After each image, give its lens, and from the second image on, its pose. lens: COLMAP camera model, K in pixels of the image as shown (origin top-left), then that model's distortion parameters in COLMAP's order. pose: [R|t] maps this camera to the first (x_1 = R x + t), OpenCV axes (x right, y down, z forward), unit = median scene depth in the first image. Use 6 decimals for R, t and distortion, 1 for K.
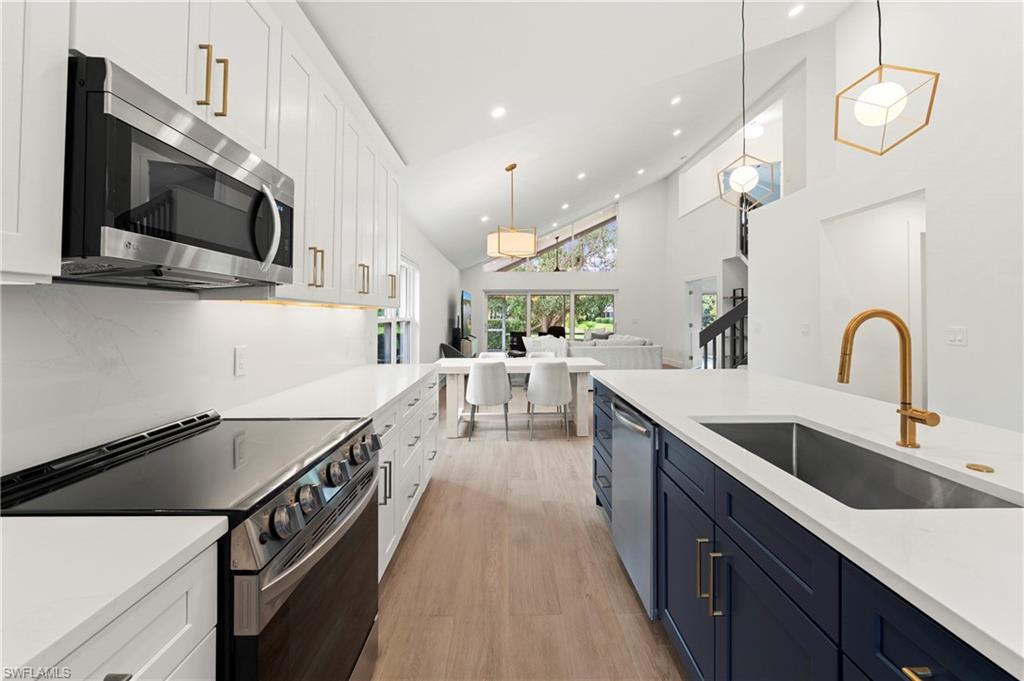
lens RADIAL K [[421.1, 0, 514.0], [0, 421.1, 312.3], [0, 0, 1]] dist [-0.007668, -0.000758]
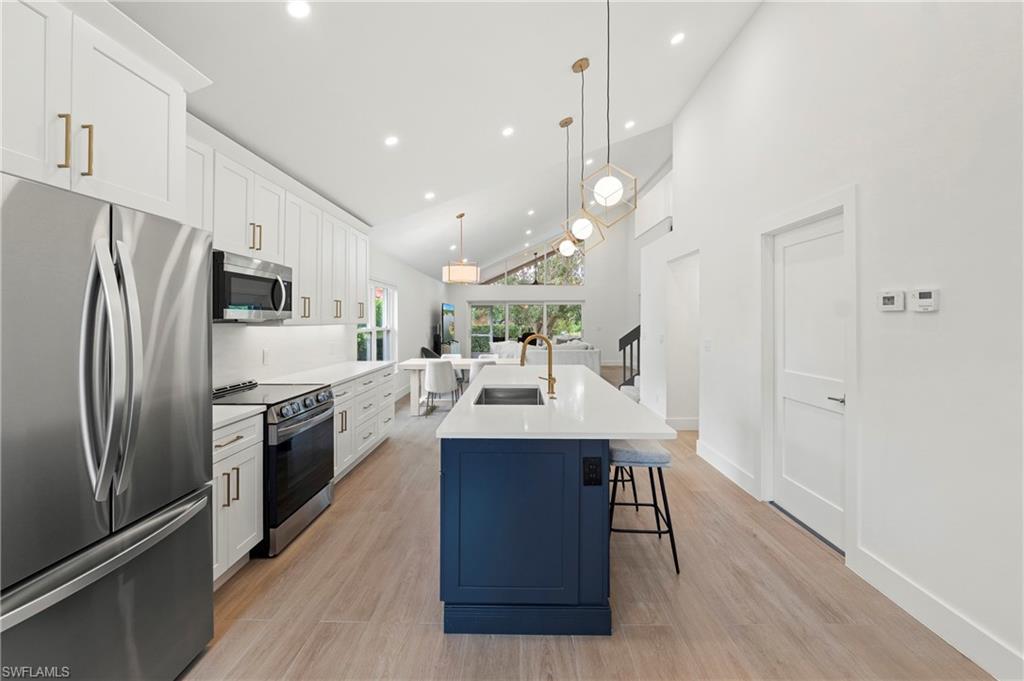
lens RADIAL K [[421.1, 0, 516.4], [0, 421.1, 324.7], [0, 0, 1]] dist [-0.007668, -0.000758]
pose [[0.999683, 0.003939, -0.024866, 0.297578], [-0.003411, 0.999768, 0.021244, -0.040287], [0.024944, -0.021153, 0.999465, -0.491015]]
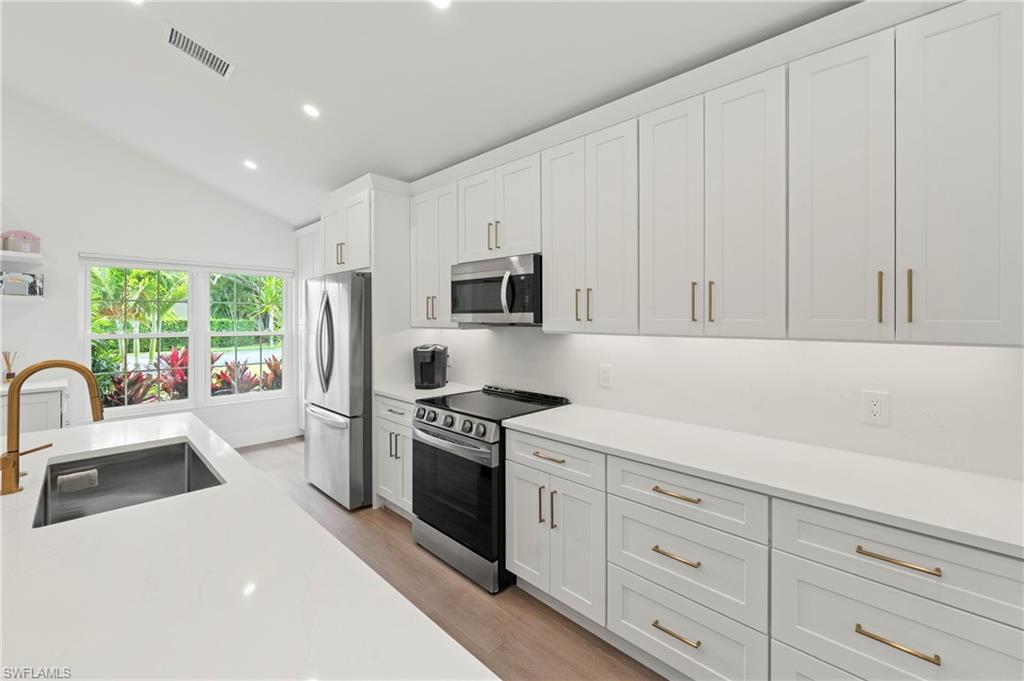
lens RADIAL K [[421.1, 0, 513.6], [0, 421.1, 322.4], [0, 0, 1]] dist [-0.007668, -0.000758]
pose [[-0.710322, 0.011617, -0.703781, 0.281541], [0.008696, 0.999932, 0.007729, -0.037907], [0.703823, -0.000630, -0.710375, 0.972884]]
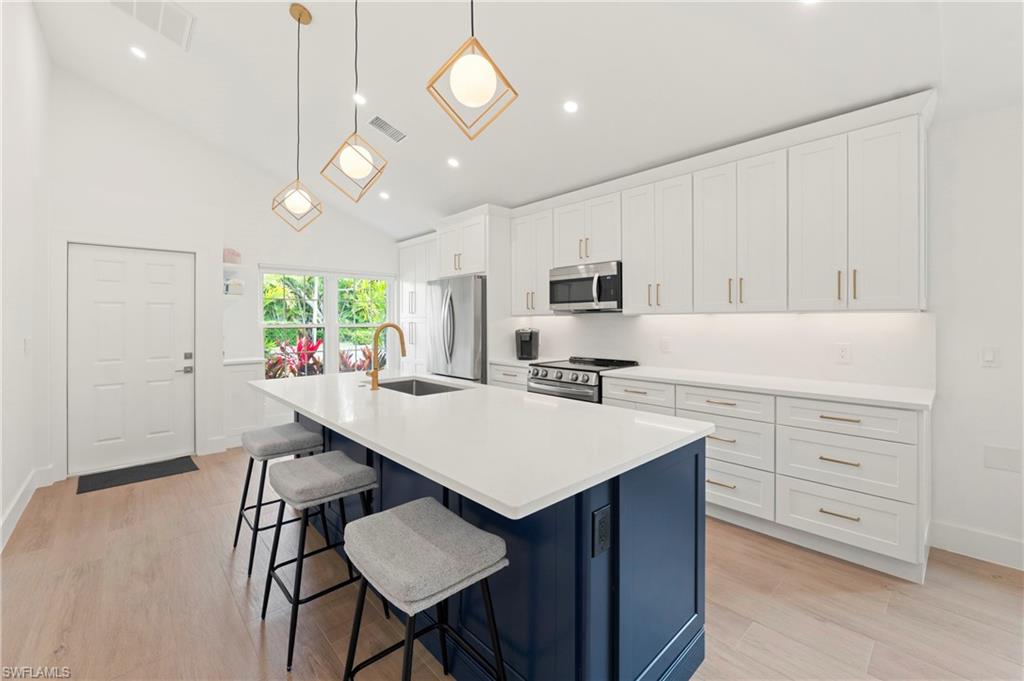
lens RADIAL K [[421.1, 0, 510.9], [0, 421.1, 328.1], [0, 0, 1]] dist [-0.007668, -0.000758]
pose [[-0.746939, 0.022444, -0.664514, 0.667015], [0.015667, 0.999747, 0.016156, -0.001260], [0.664708, 0.001657, -0.747101, 1.104892]]
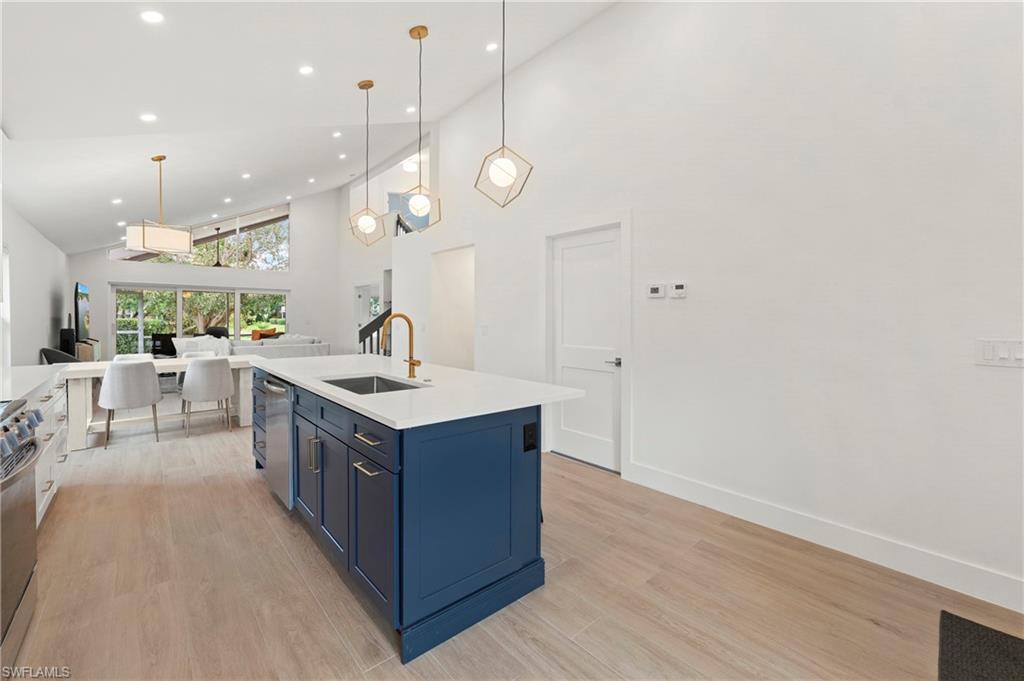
lens RADIAL K [[421.1, 0, 504.9], [0, 421.1, 330.7], [0, 0, 1]] dist [-0.007668, -0.000758]
pose [[0.764585, -0.009096, 0.644458, -0.031106], [-0.017091, 0.999263, 0.034379, -0.000898], [-0.644296, -0.037300, 0.763866, -0.348803]]
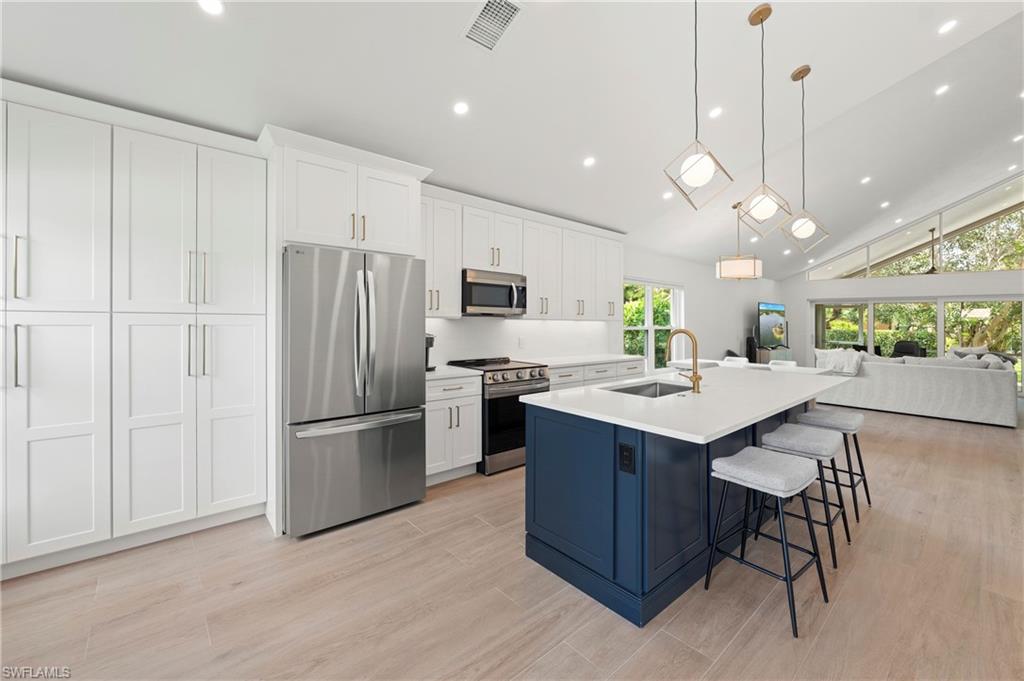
lens RADIAL K [[421.1, 0, 511.9], [0, 421.1, 330.3], [0, 0, 1]] dist [-0.007668, -0.000758]
pose [[0.646182, 0.030266, -0.762583, 0.729881], [-0.008998, 0.999446, 0.032042, -0.022645], [0.763130, -0.013843, 0.646096, -0.416193]]
